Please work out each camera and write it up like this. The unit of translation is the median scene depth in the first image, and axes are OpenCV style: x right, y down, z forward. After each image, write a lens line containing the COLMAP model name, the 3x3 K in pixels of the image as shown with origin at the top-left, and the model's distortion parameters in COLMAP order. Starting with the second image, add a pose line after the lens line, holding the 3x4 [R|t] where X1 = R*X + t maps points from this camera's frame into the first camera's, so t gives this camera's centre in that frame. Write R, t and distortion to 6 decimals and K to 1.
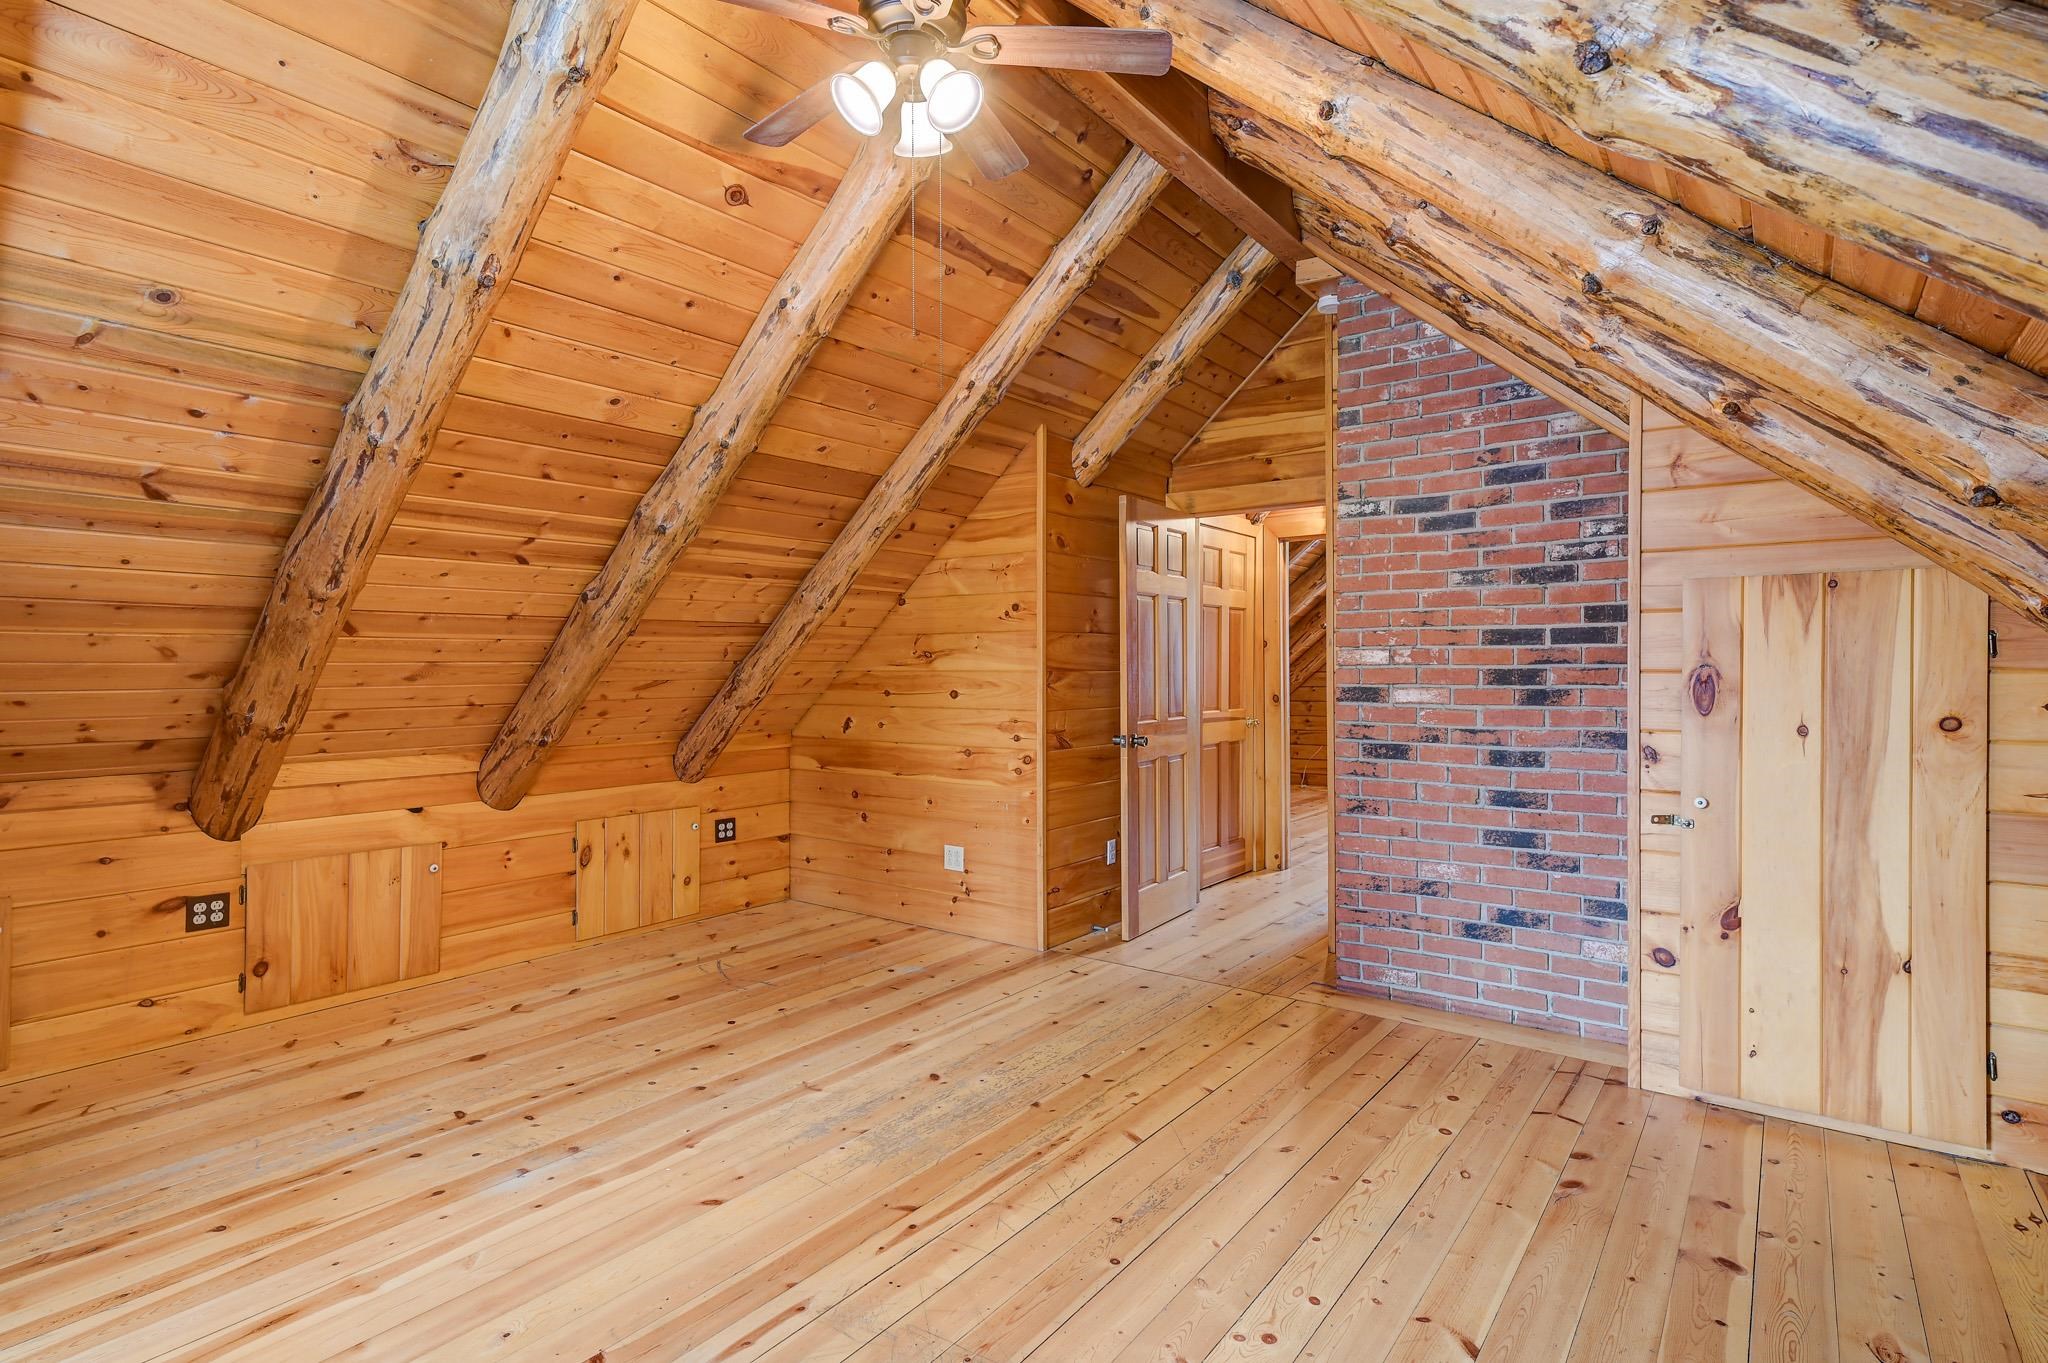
lens RADIAL K [[1005.3, 0, 1027.8], [0, 1005.3, 675.2], [0, 0, 1]] dist [0.012237, 0.002222]
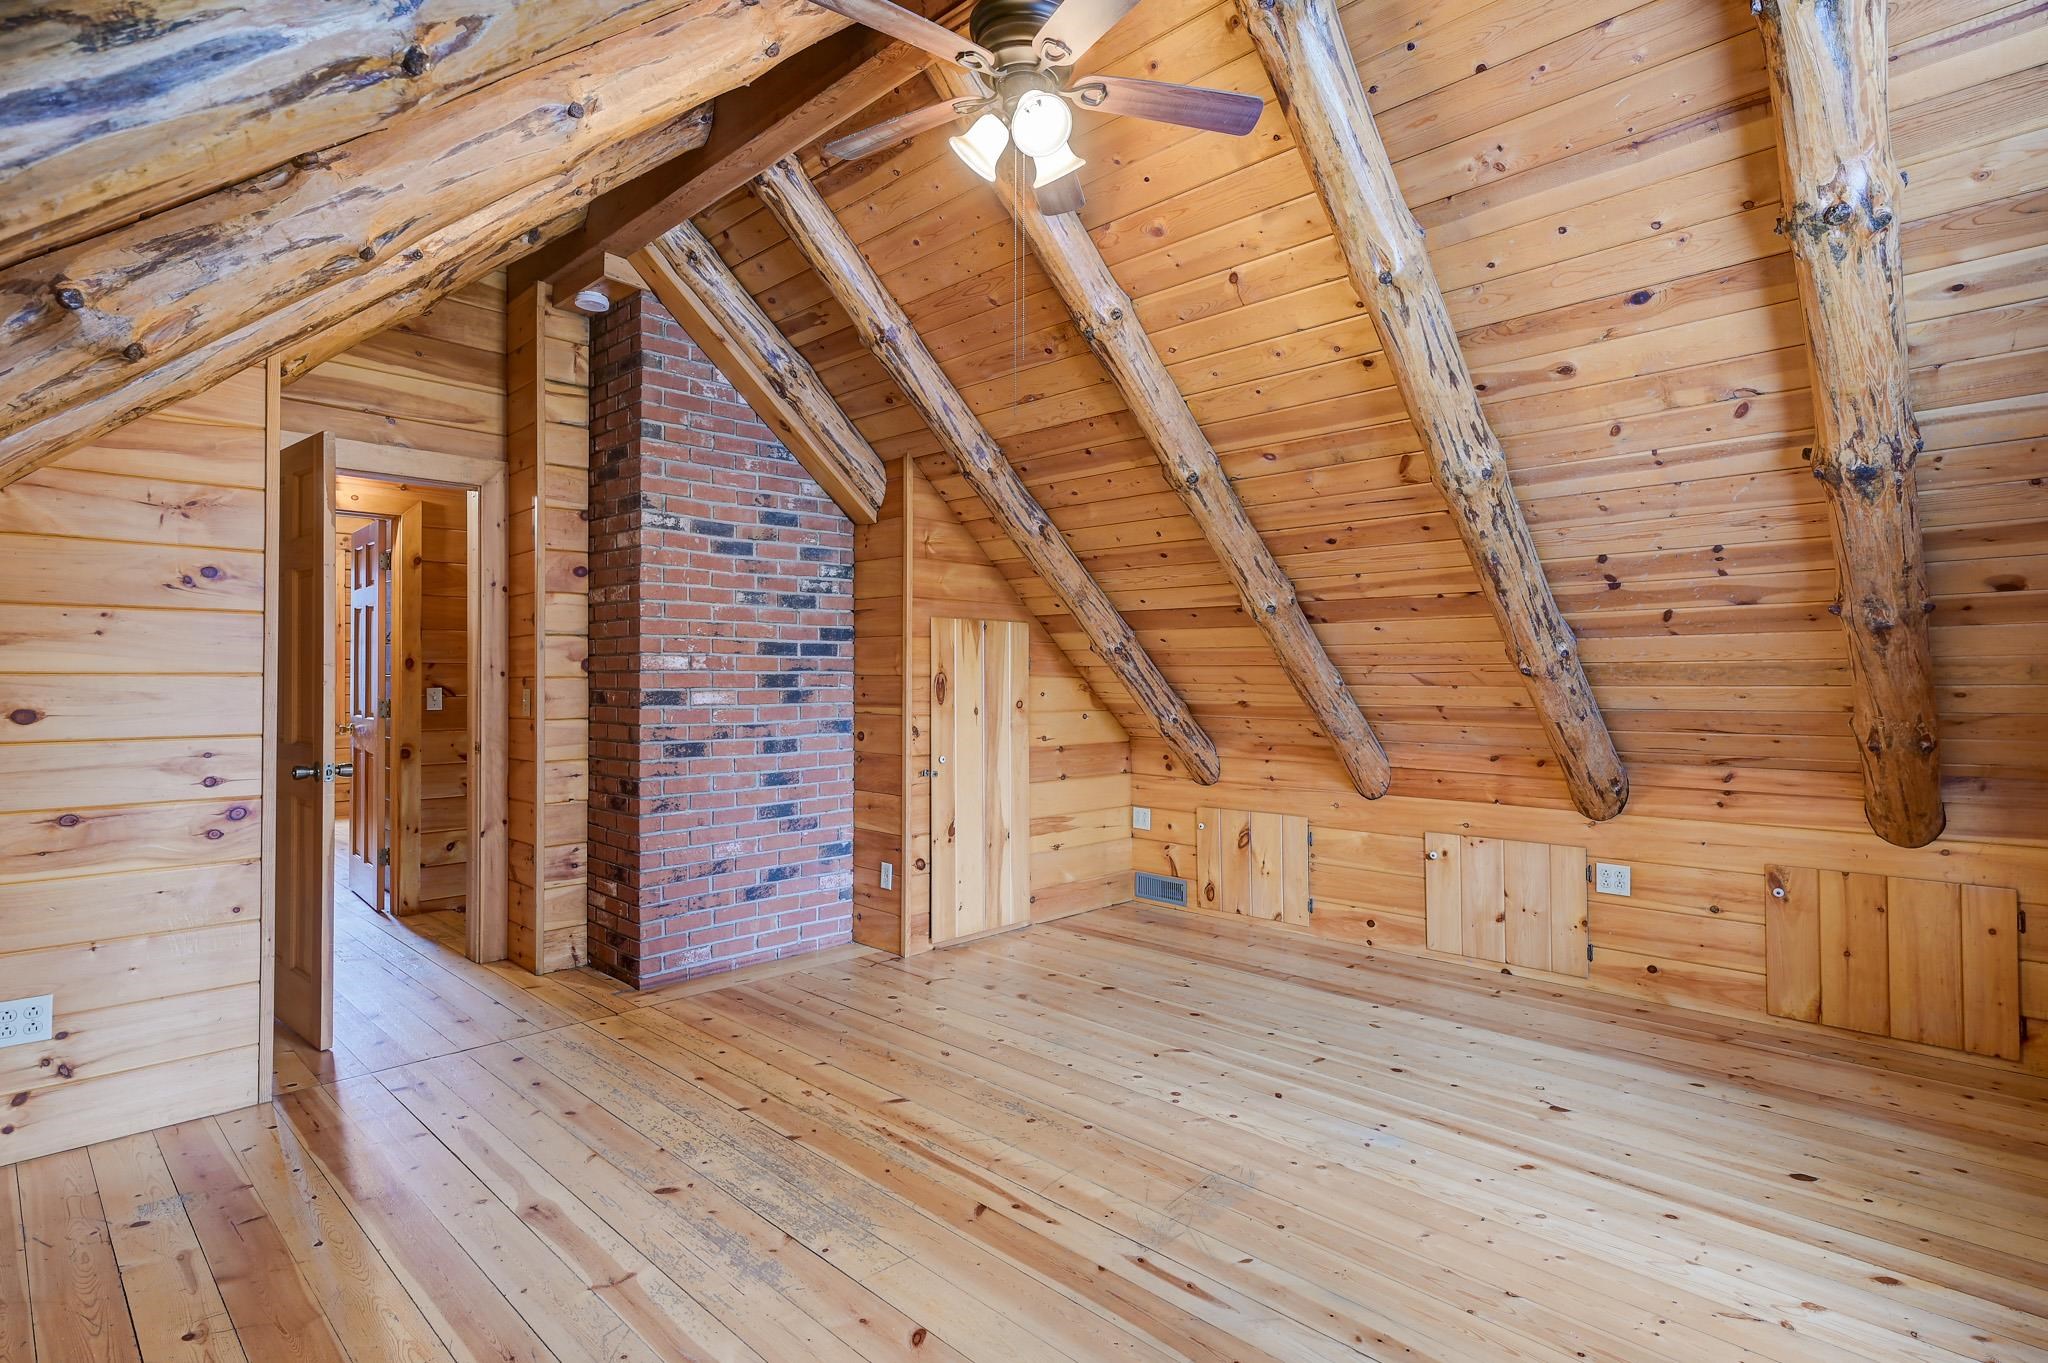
lens RADIAL K [[1005.3, 0, 1027.8], [0, 1005.3, 675.2], [0, 0, 1]] dist [0.012237, 0.002222]
pose [[0.147180, 0.004059, 0.989101, -0.709967], [0.002430, 0.999987, -0.004465, 0.001003], [-0.989107, 0.003060, 0.147168, 0.515476]]
